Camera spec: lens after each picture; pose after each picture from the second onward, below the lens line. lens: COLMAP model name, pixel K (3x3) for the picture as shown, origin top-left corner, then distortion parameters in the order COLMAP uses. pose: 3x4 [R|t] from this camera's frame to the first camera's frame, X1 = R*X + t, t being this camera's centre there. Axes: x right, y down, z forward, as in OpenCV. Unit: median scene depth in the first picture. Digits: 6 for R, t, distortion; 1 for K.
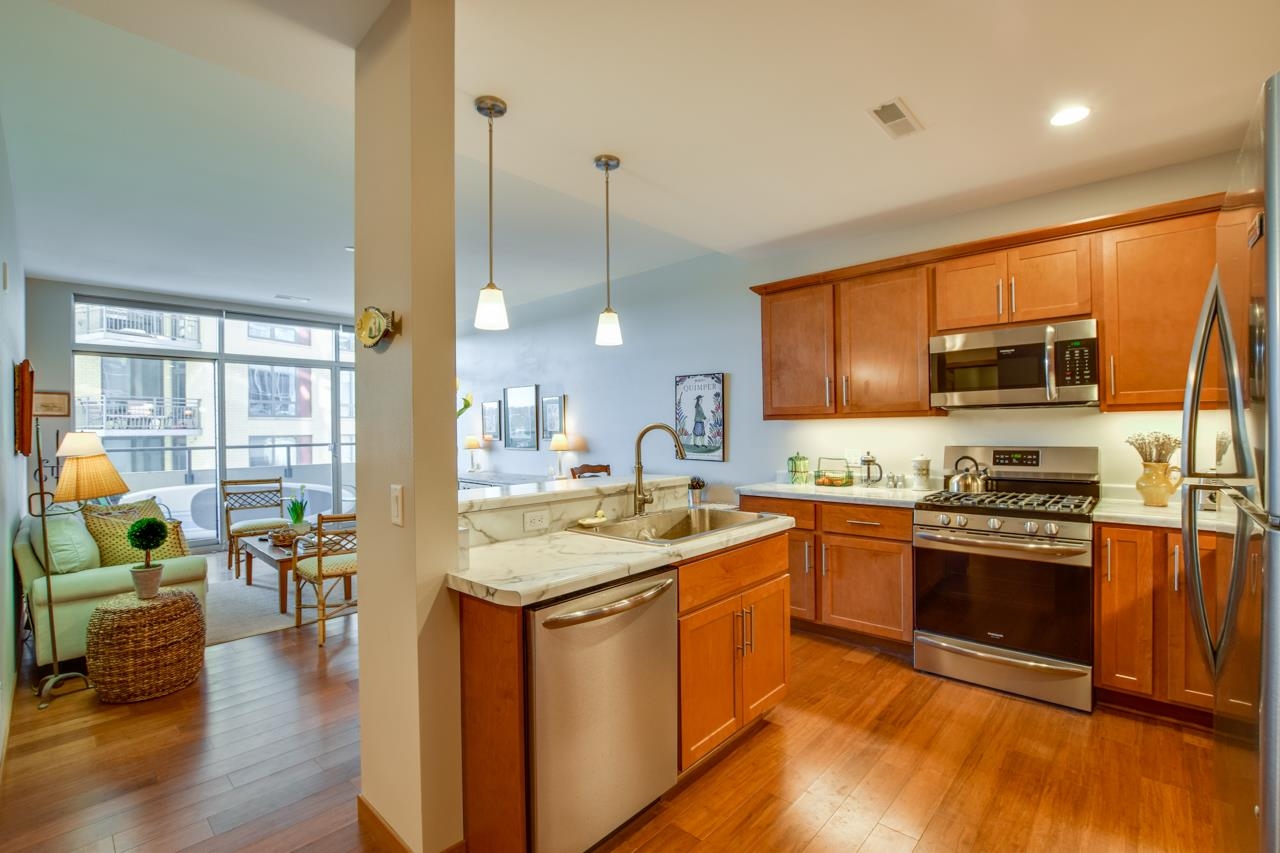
lens RADIAL K [[564.0, 0, 639.3], [0, 564.0, 429.3], [0, 0, 1]] dist [-0.037159, 0.007740]
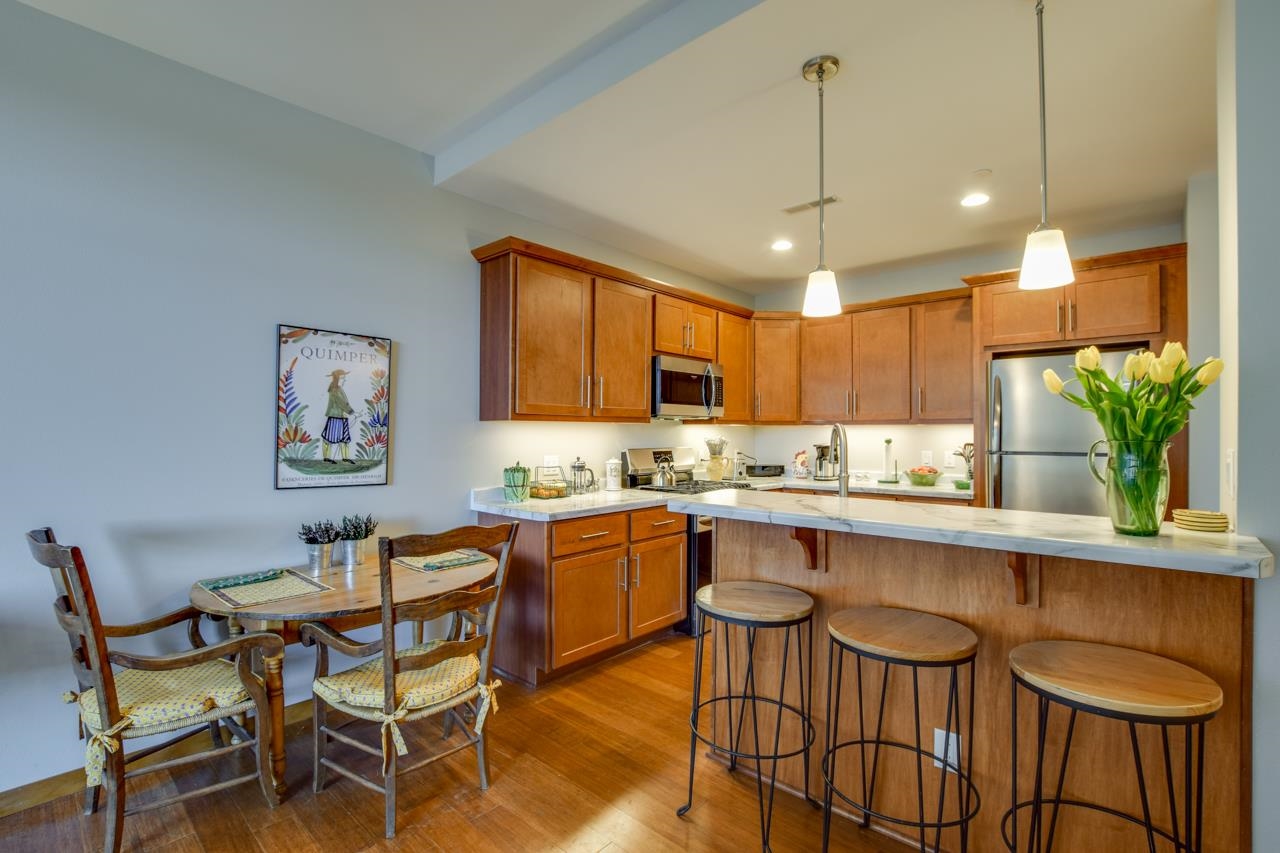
lens RADIAL K [[576.7, 0, 630.0], [0, 576.7, 431.4], [0, 0, 1]] dist [-0.023906, 0.000219]
pose [[-0.009807, 0.014890, 0.999841, -0.593874], [-0.002906, 0.999884, -0.014919, 0.010250], [-0.999948, -0.003052, -0.009762, 0.933979]]
